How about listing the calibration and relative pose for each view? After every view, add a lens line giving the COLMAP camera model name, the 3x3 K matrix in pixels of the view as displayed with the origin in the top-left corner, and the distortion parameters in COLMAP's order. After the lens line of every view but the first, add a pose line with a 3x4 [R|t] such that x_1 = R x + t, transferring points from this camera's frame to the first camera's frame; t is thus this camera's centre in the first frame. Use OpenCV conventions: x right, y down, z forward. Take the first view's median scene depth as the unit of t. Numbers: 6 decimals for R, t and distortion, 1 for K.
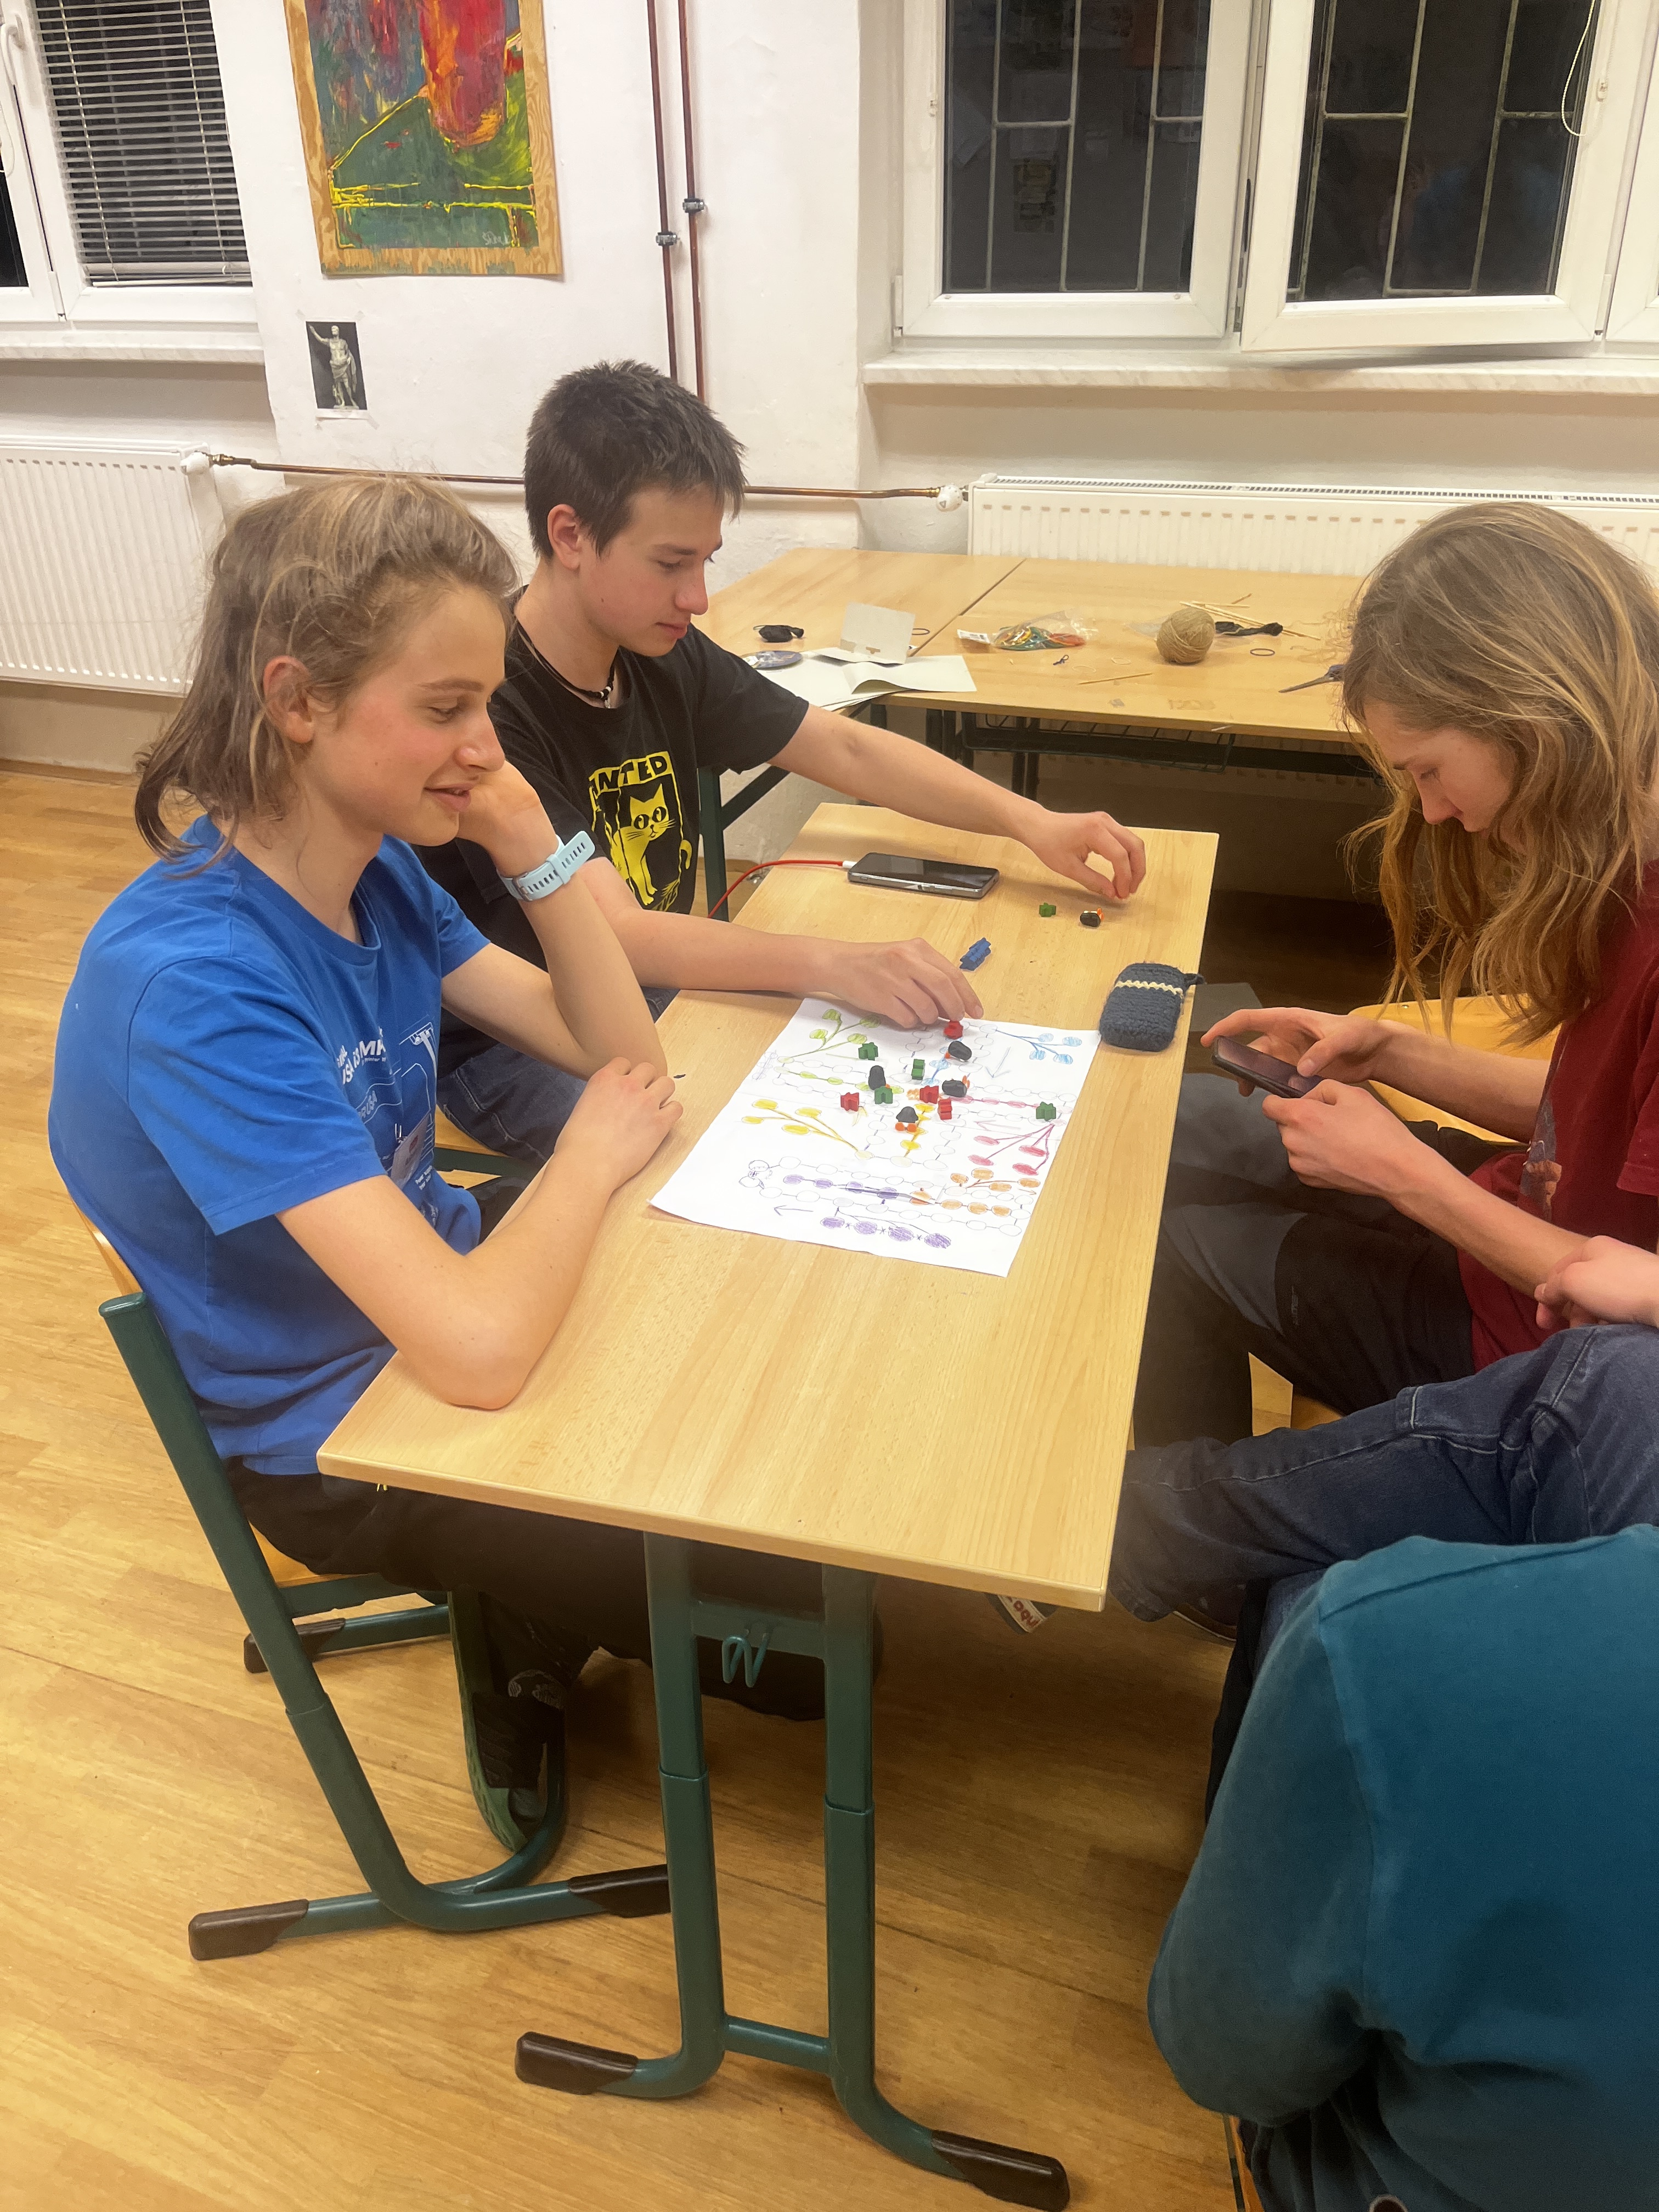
lens RADIAL K [[1674.1, 0, 833.3], [0, 1674.1, 1115.4], [0, 0, 1]] dist [0.013884, -0.024504]
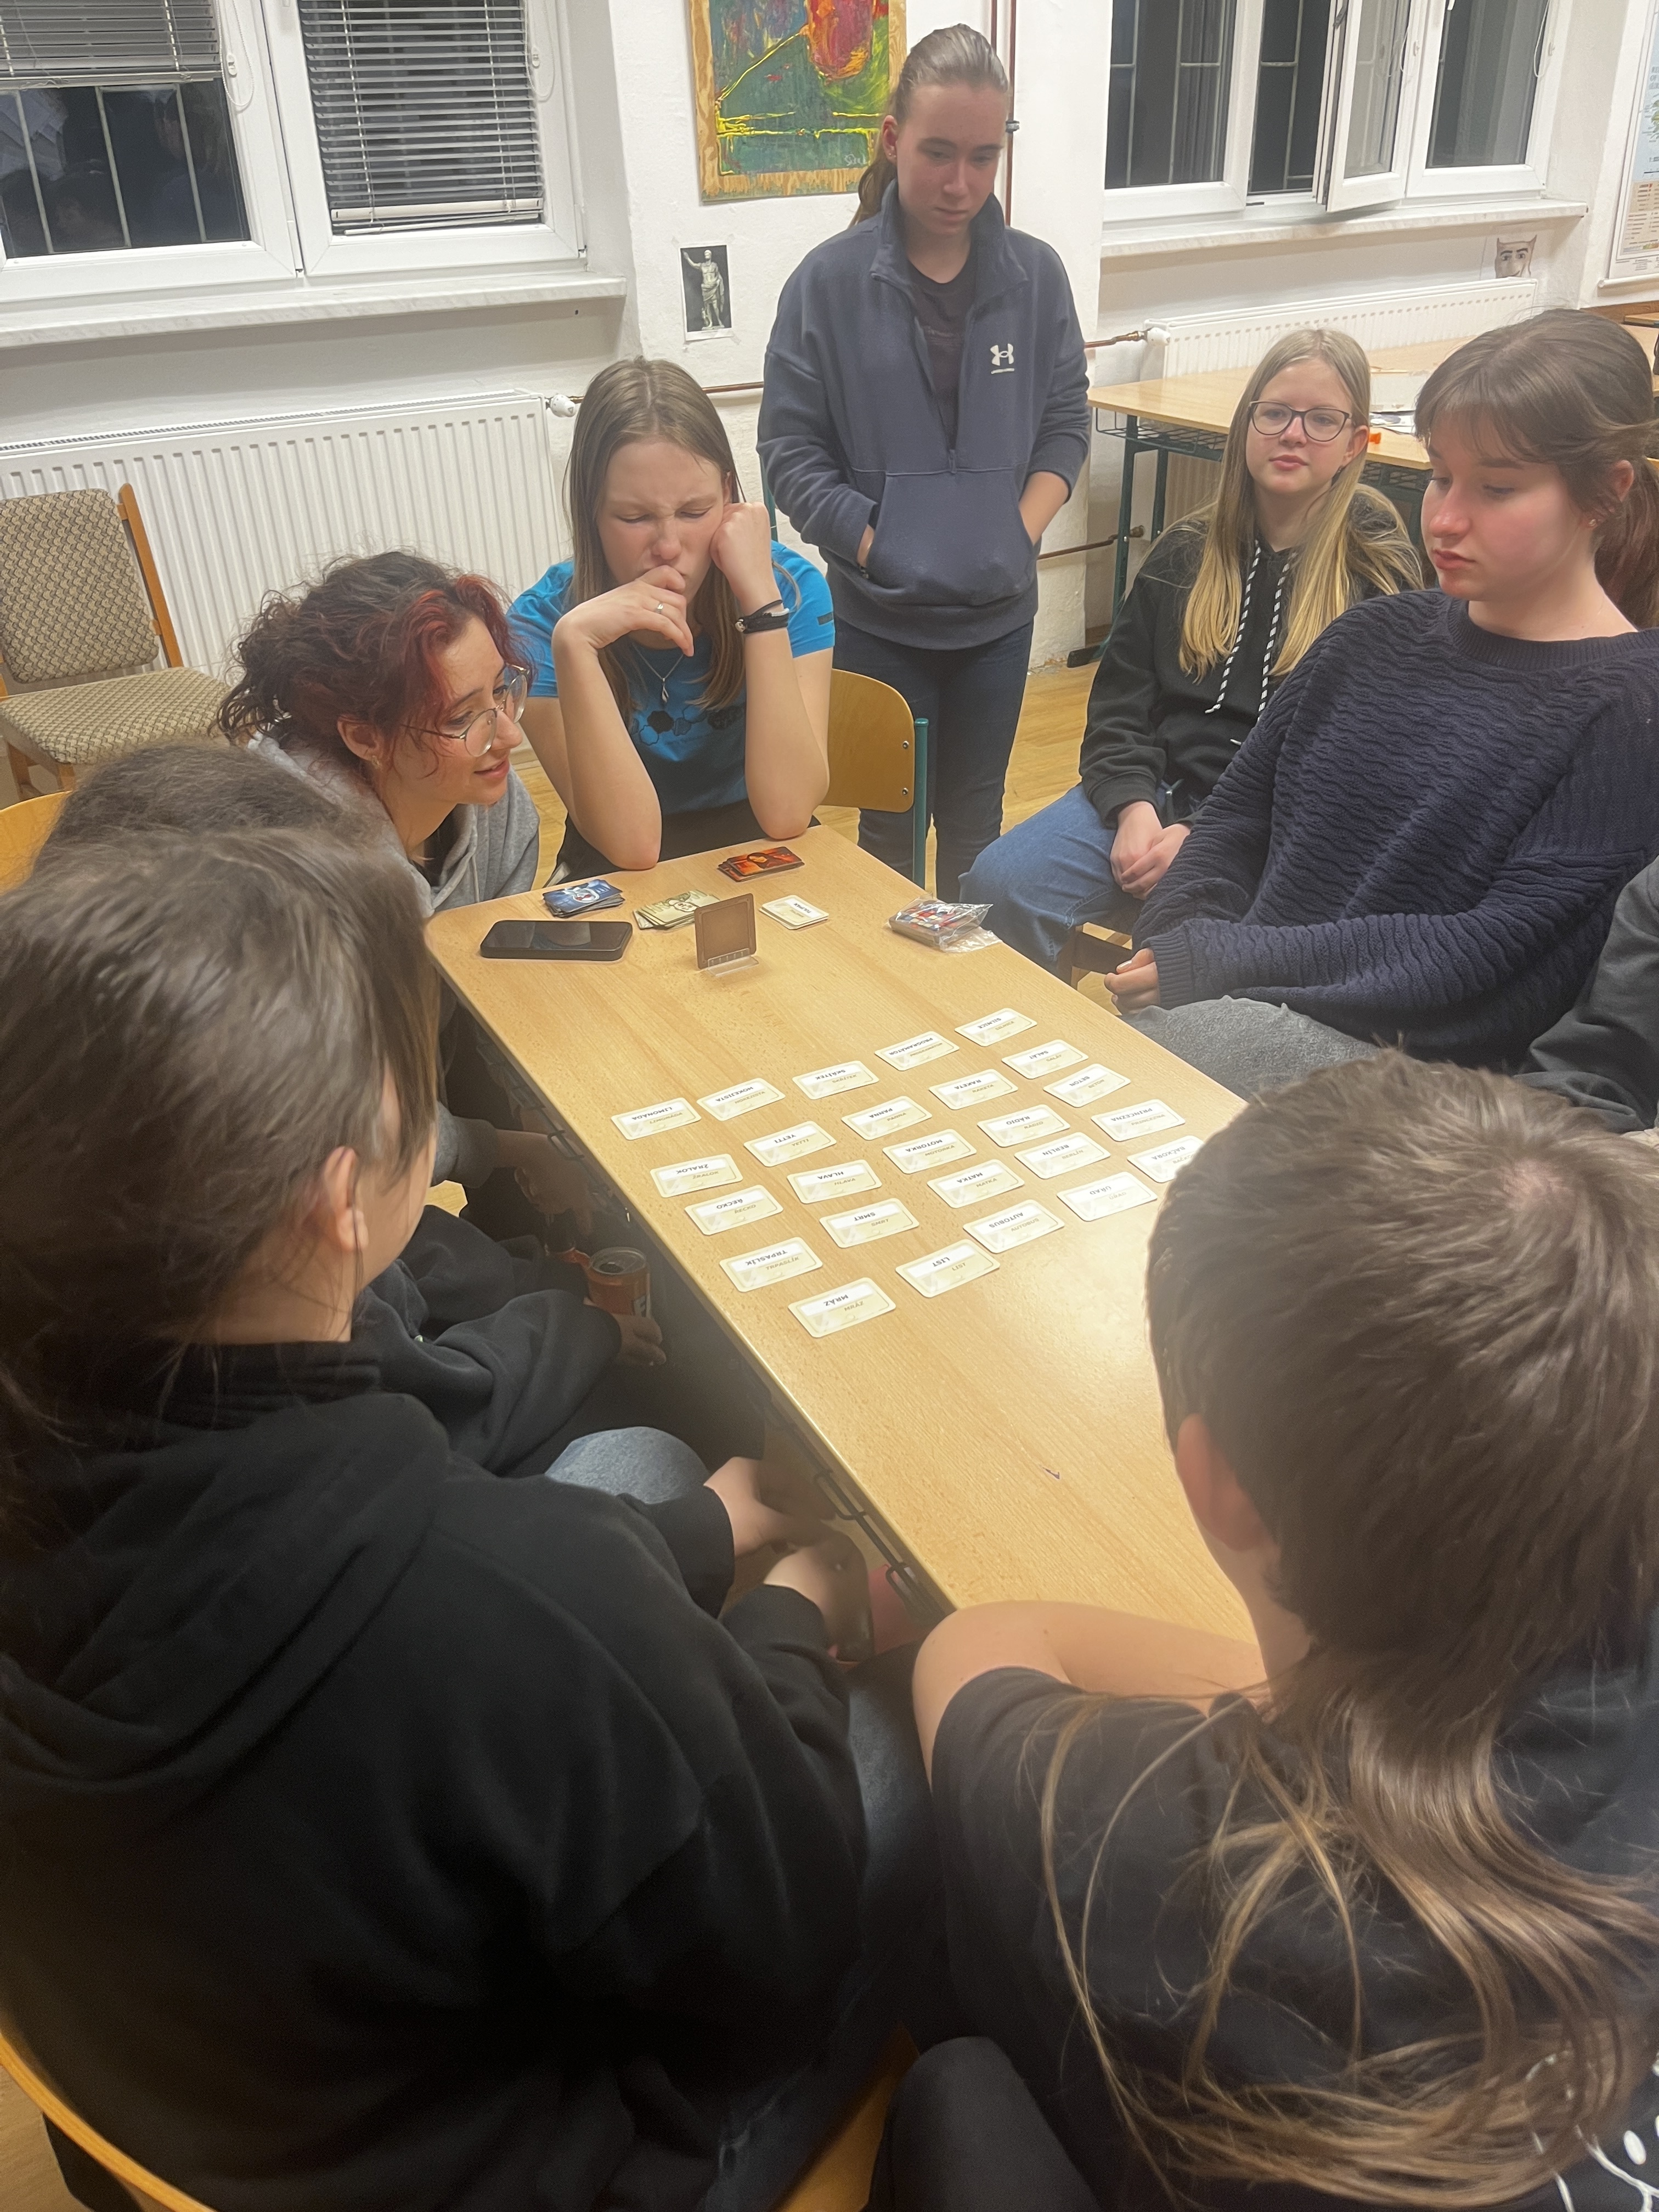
lens RADIAL K [[1674.1, 0, 830.2], [0, 1674.1, 1097.4], [0, 0, 1]] dist [0.013884, -0.024504]
pose [[0.602851, -0.408330, 0.685446, -1.252852], [0.402301, 0.897474, 0.180814, -0.157191], [-0.689002, 0.166752, 0.705315, 0.300726]]
